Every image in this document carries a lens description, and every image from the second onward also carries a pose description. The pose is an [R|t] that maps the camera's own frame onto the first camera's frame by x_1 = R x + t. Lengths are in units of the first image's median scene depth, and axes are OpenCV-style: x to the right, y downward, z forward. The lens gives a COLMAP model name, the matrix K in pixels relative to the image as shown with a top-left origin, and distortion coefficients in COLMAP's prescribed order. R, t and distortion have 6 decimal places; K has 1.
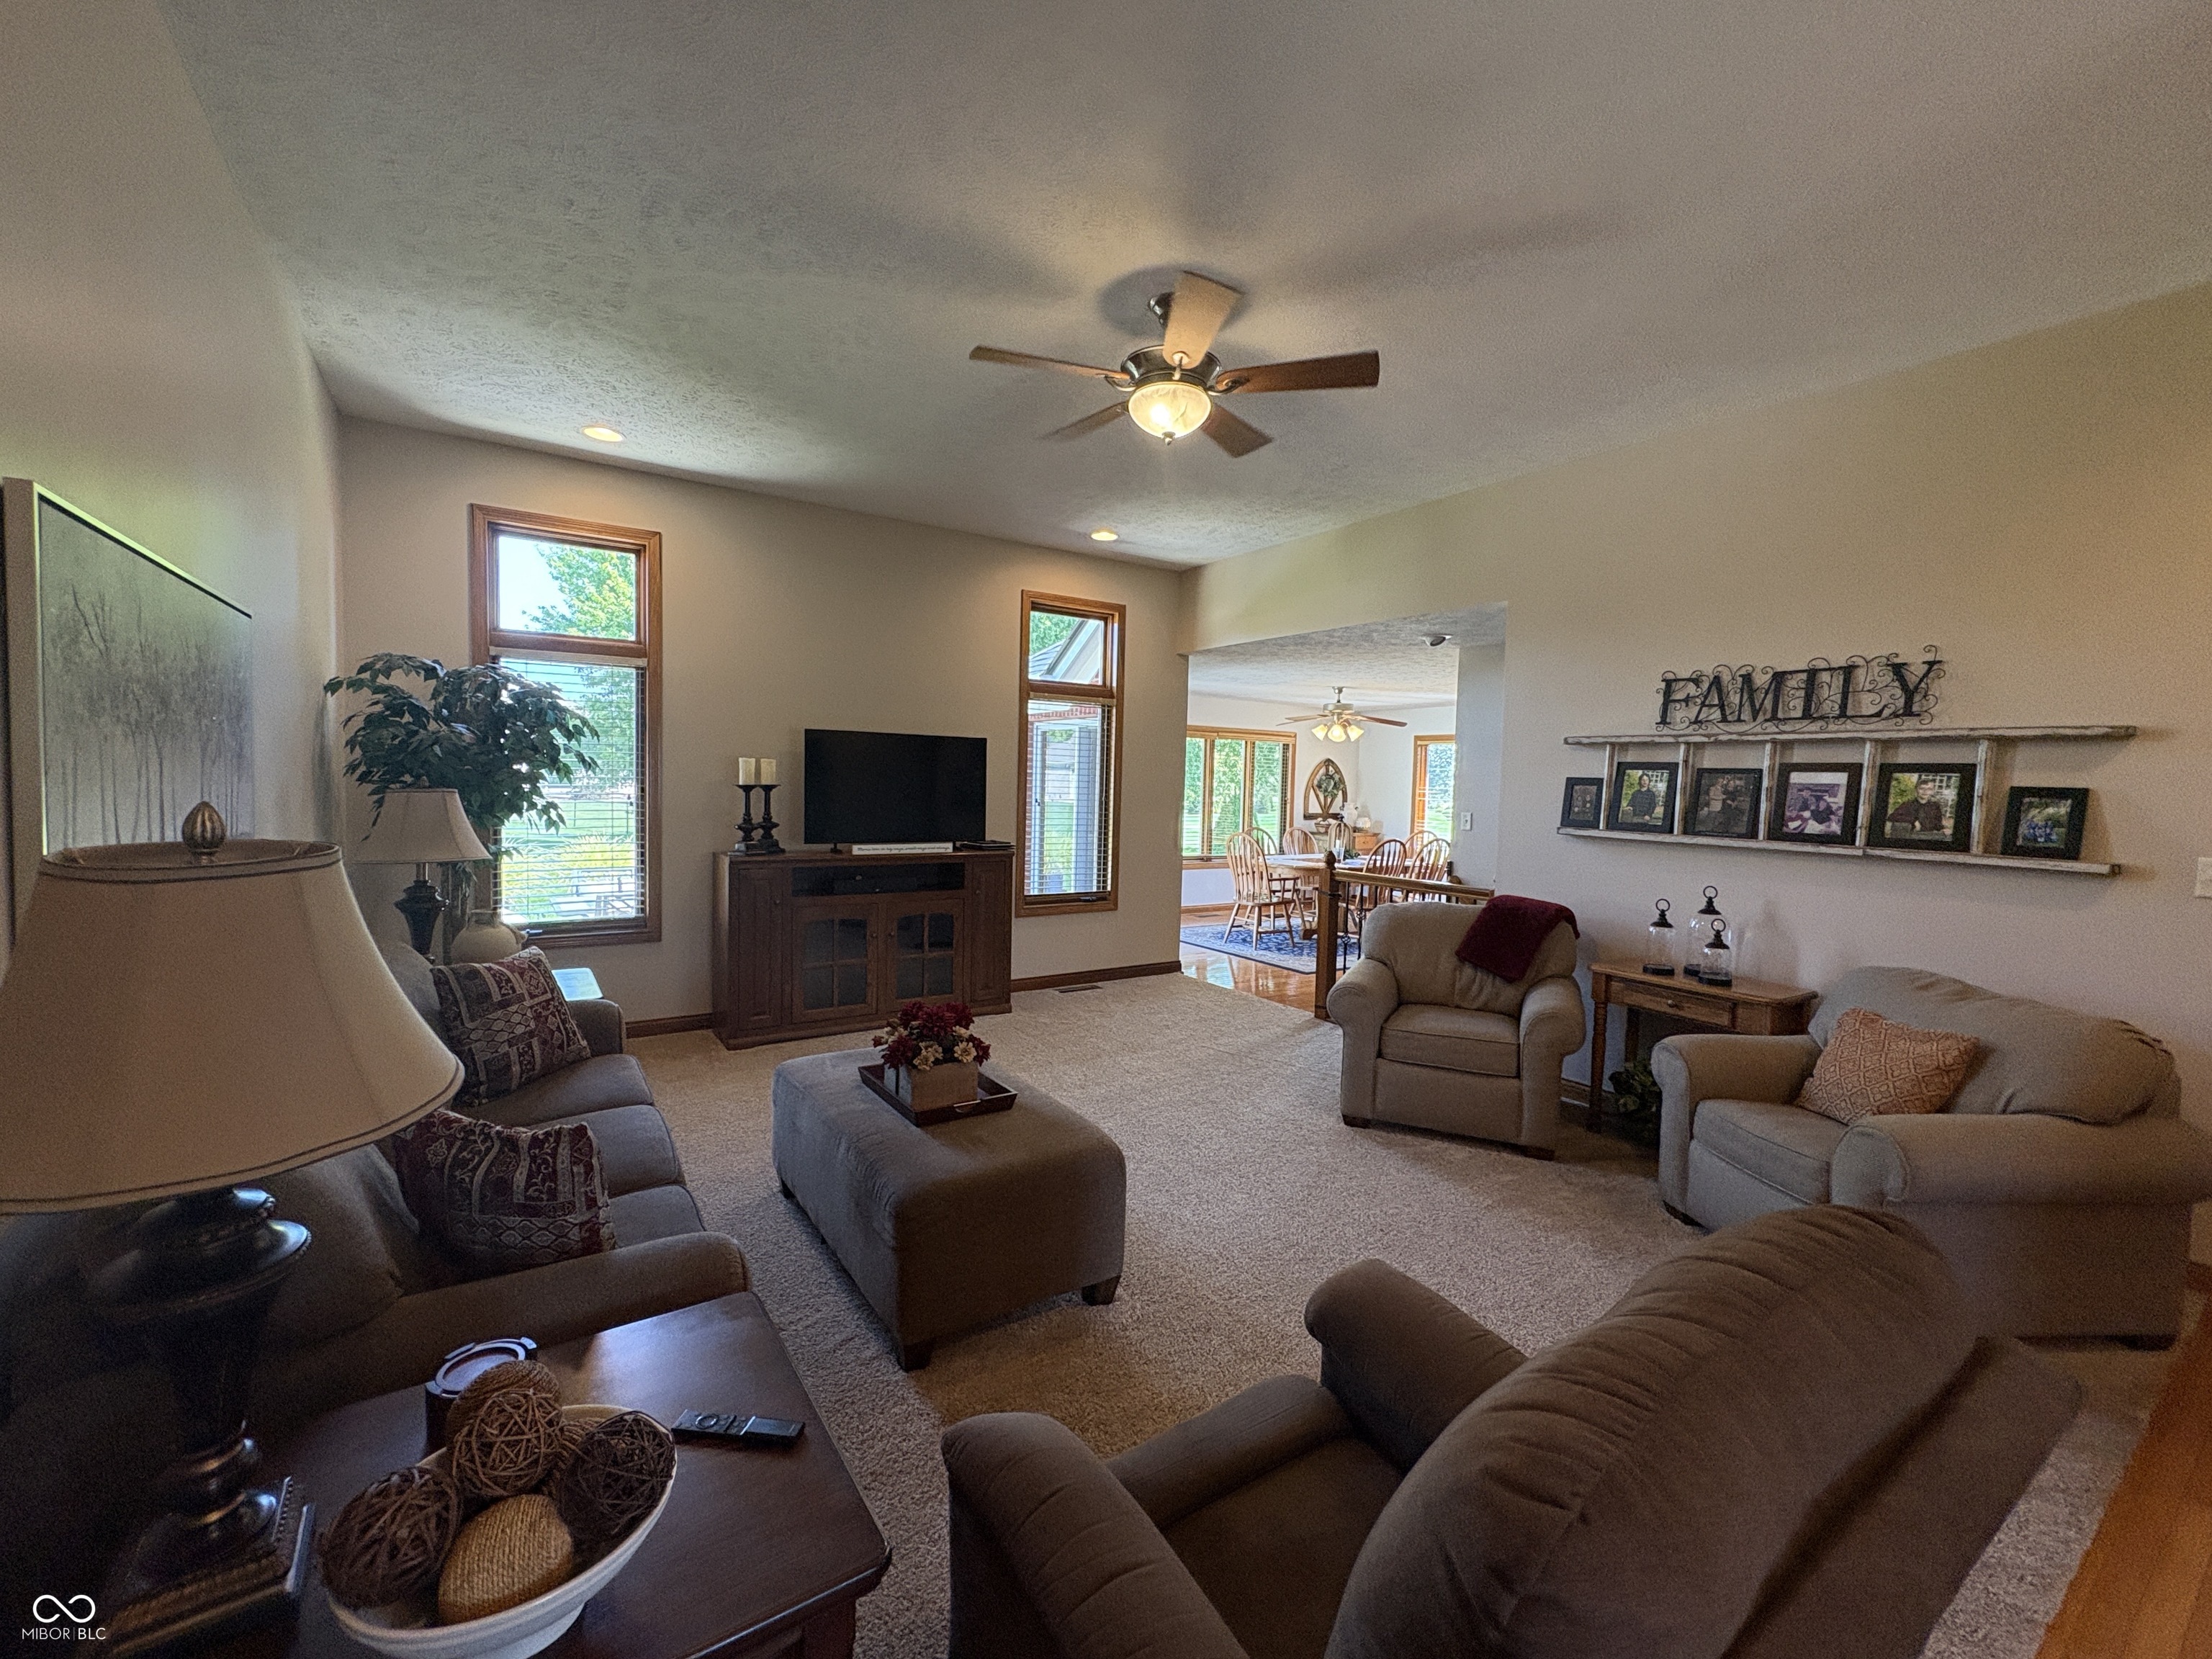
lens RADIAL K [[905.4, 0, 1093.8], [0, 905.4, 829.7], [0, 0, 1]] dist [-0.000335, -0.000489]
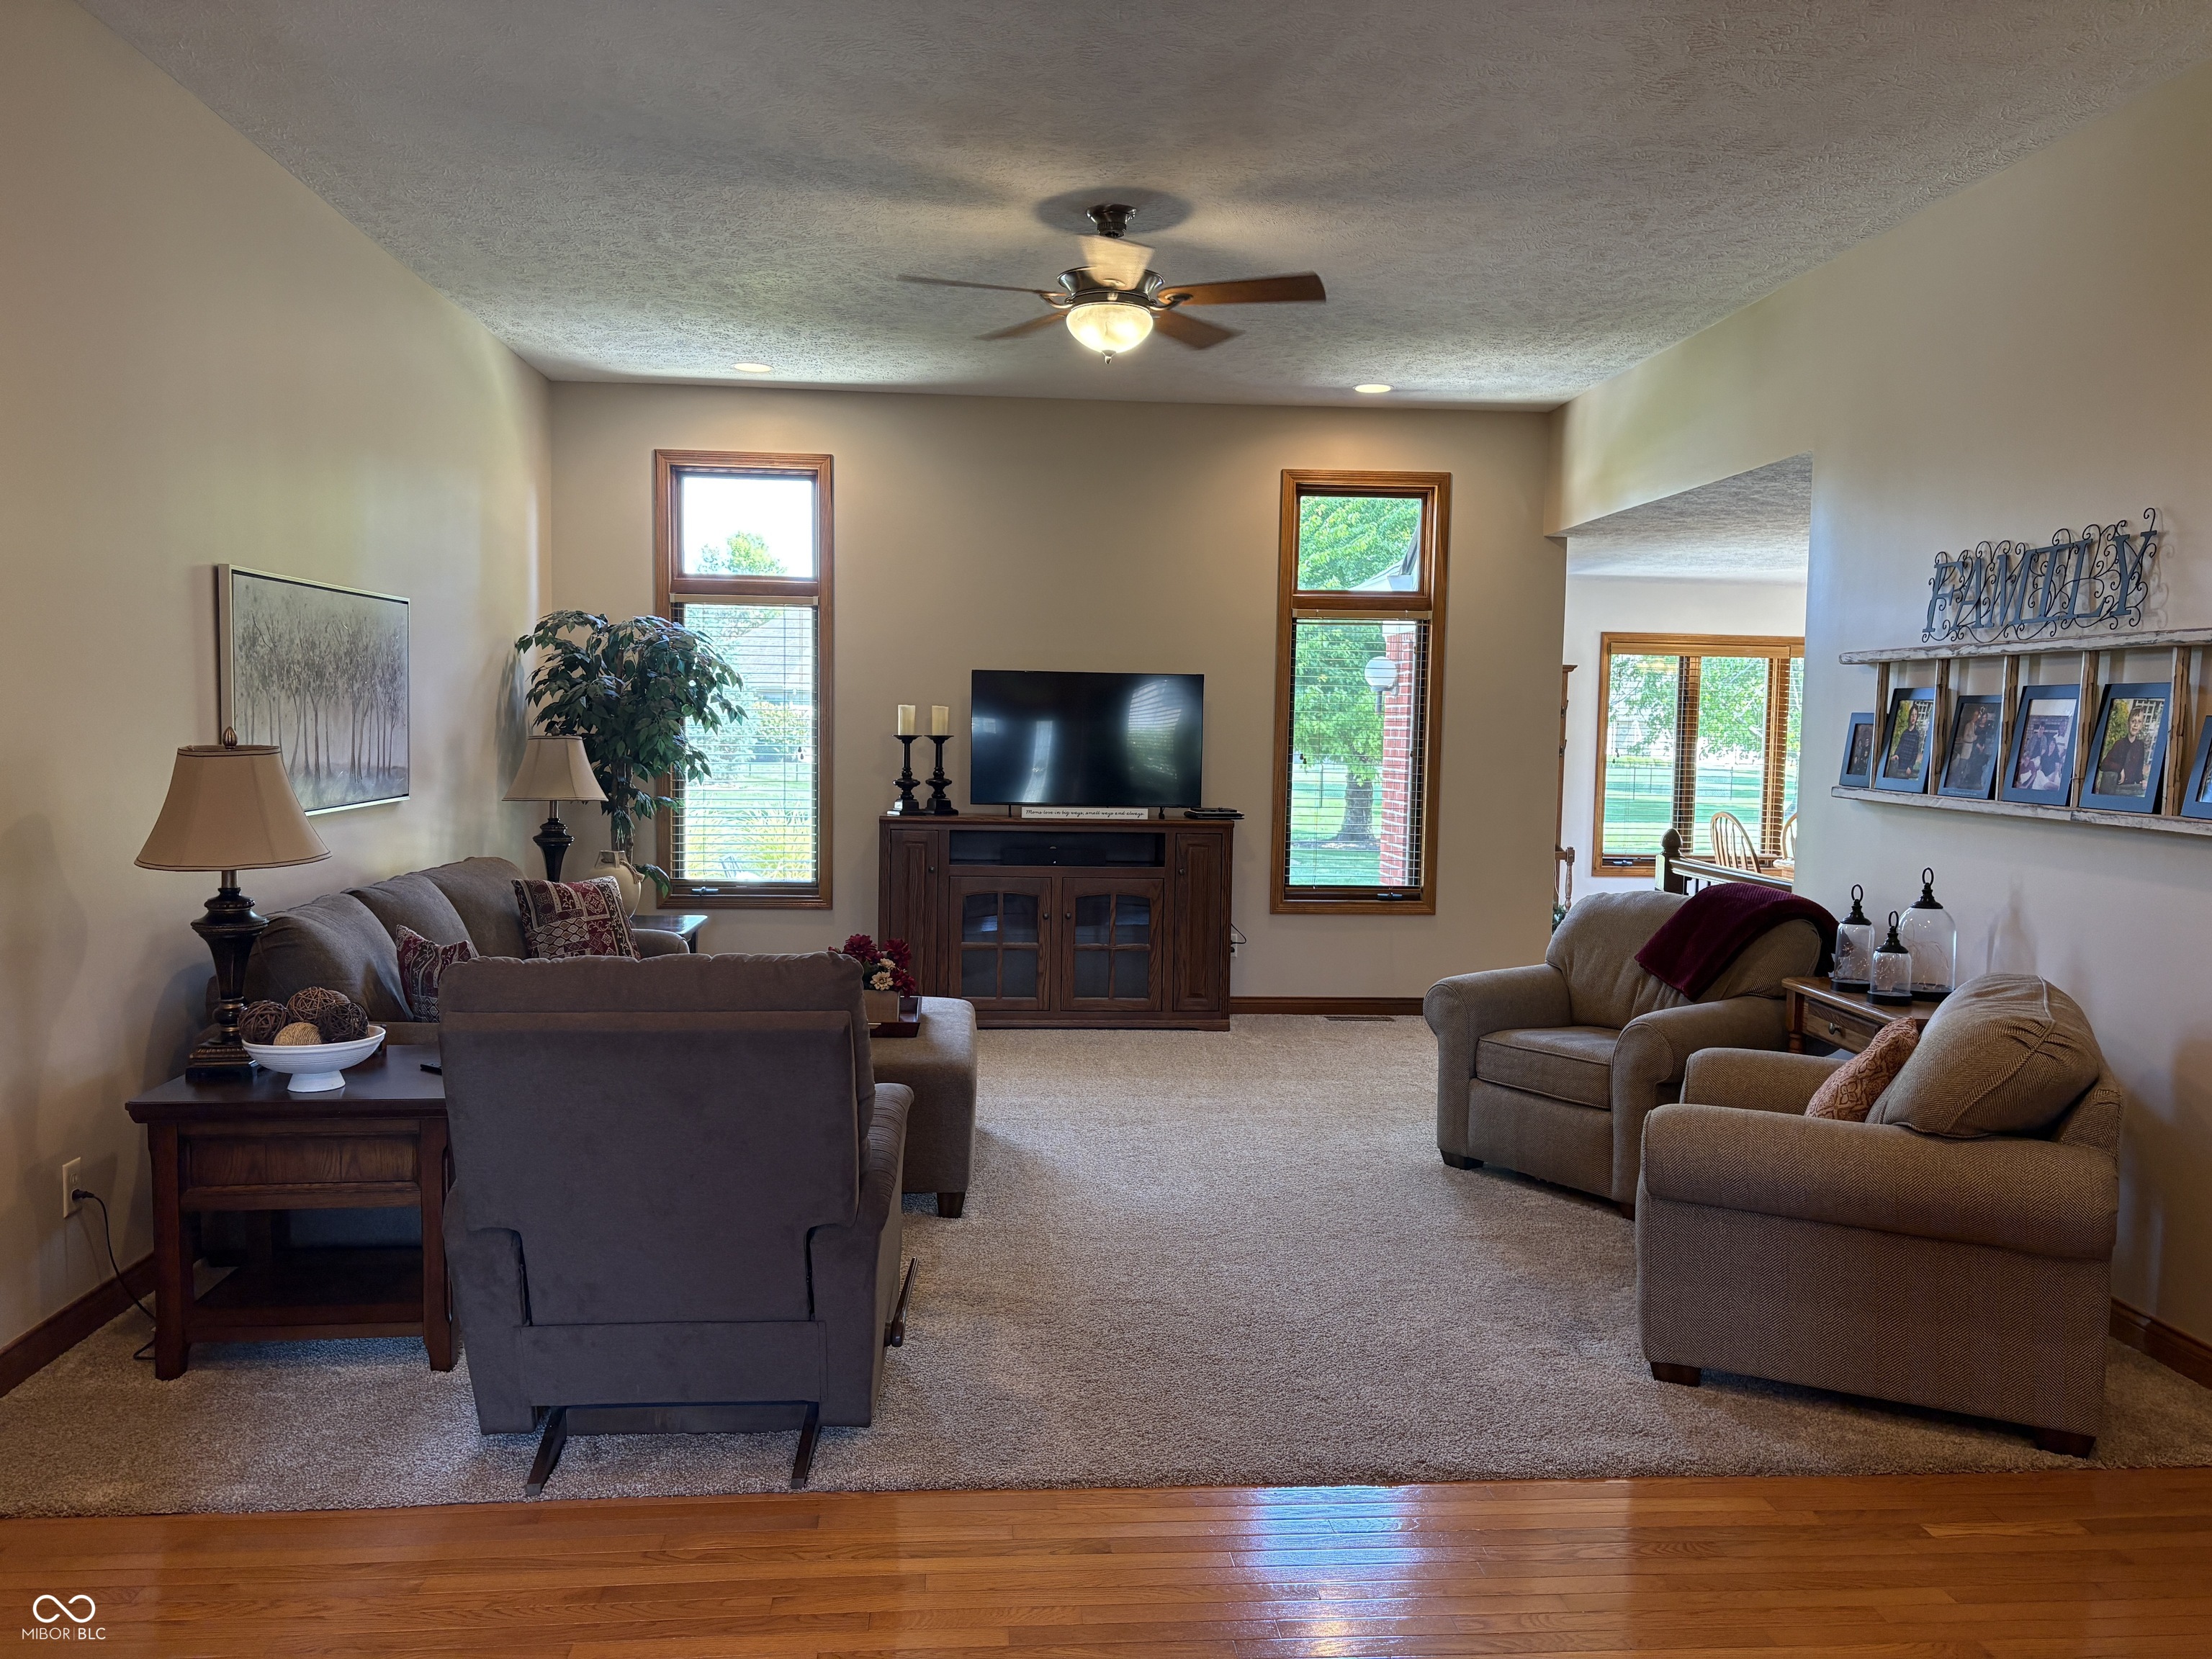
lens RADIAL K [[1662.2, 0, 1113.9], [0, 1662.2, 831.6], [0, 0, 1]] dist [0.045441, -0.001571]
pose [[0.875847, 0.021040, -0.482129, 0.701306], [-0.020682, 0.999768, 0.006058, 0.037125], [0.482145, 0.004665, 0.876079, -0.387100]]
